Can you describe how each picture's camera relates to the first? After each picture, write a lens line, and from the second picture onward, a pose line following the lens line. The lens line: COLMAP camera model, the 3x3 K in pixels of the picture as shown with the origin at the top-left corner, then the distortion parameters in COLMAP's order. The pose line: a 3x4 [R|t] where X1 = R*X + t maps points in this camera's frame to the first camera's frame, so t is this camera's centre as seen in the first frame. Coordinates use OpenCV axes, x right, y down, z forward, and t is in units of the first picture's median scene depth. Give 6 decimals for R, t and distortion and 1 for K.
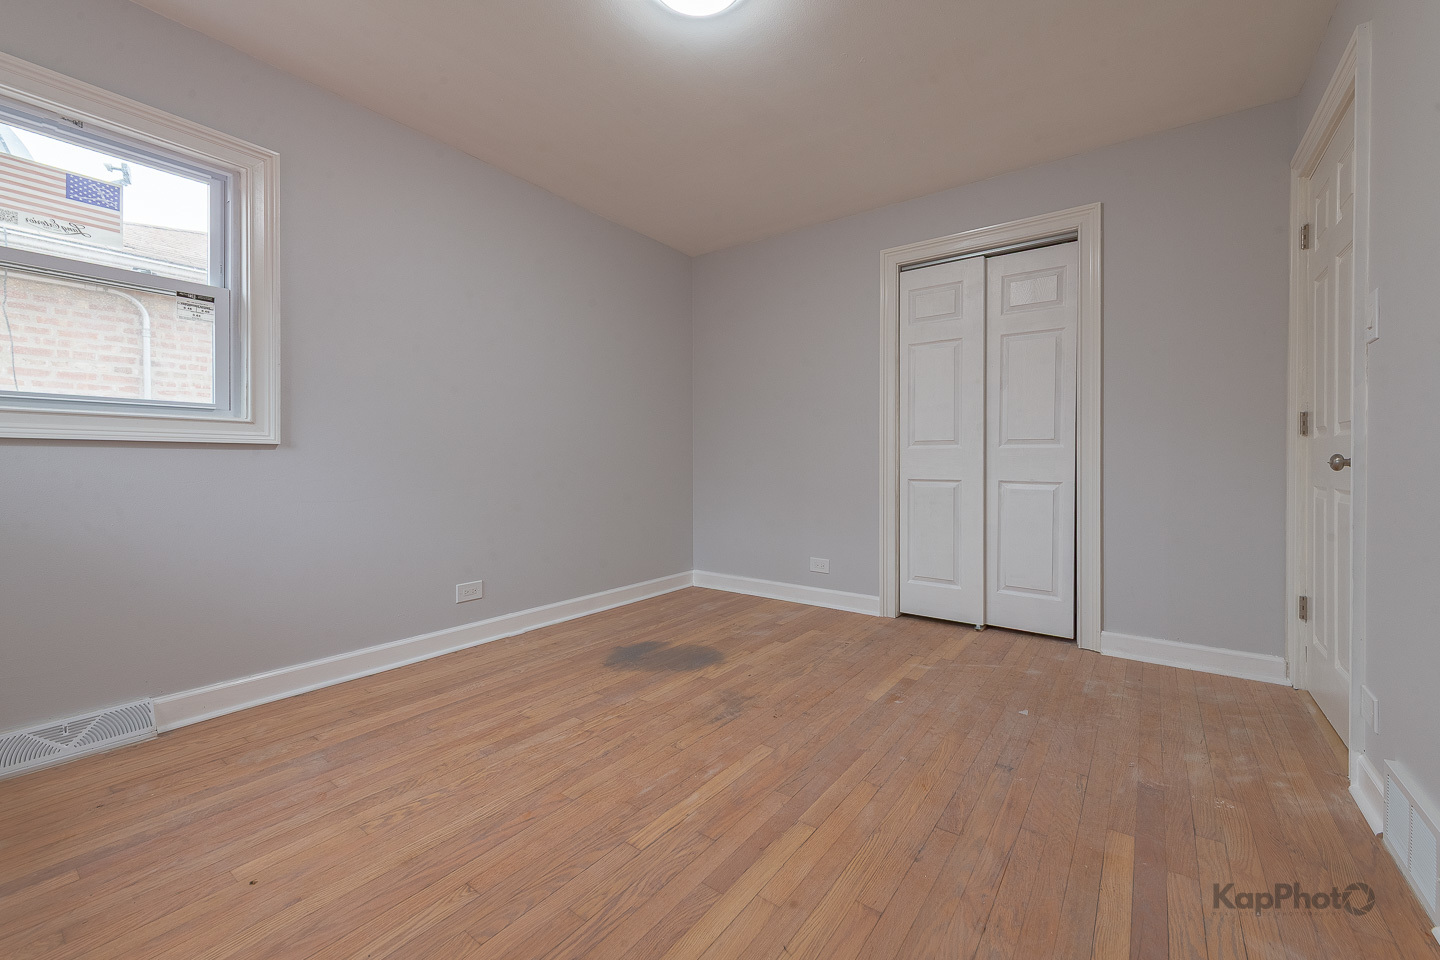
lens RADIAL K [[583.1, 0, 728.2], [0, 583.1, 460.2], [0, 0, 1]] dist [0.018504, -0.006201]
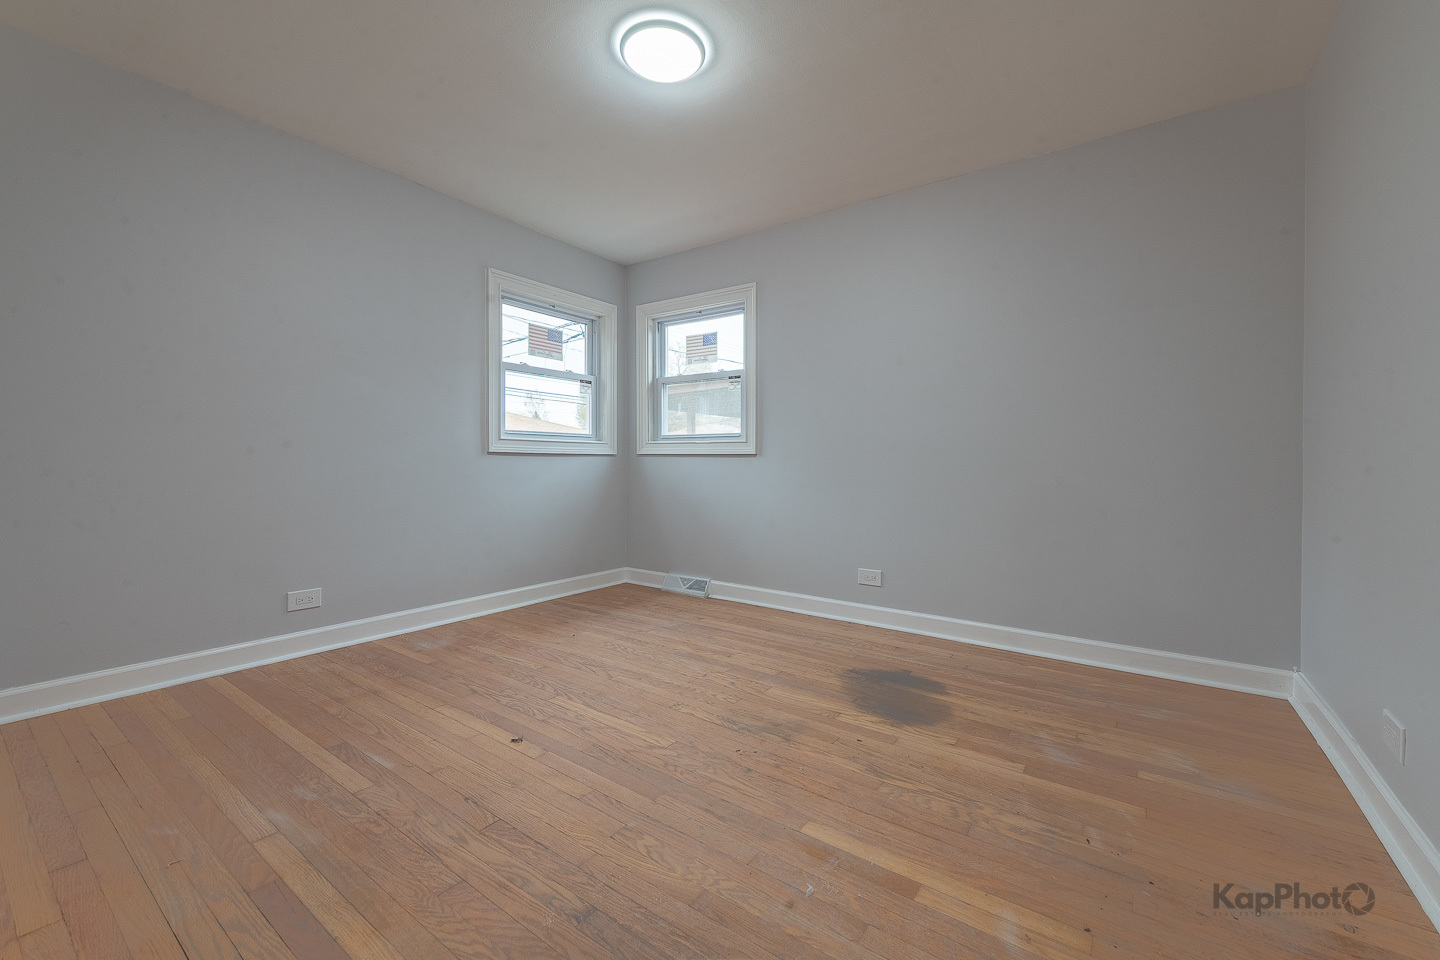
lens RADIAL K [[583.1, 0, 728.2], [0, 583.1, 460.2], [0, 0, 1]] dist [0.018504, -0.006201]
pose [[-0.000152, -0.006818, -0.999977, 0.909711], [-0.003995, 0.999969, -0.006817, 0.002675], [0.999992, 0.003994, -0.000179, 0.919525]]
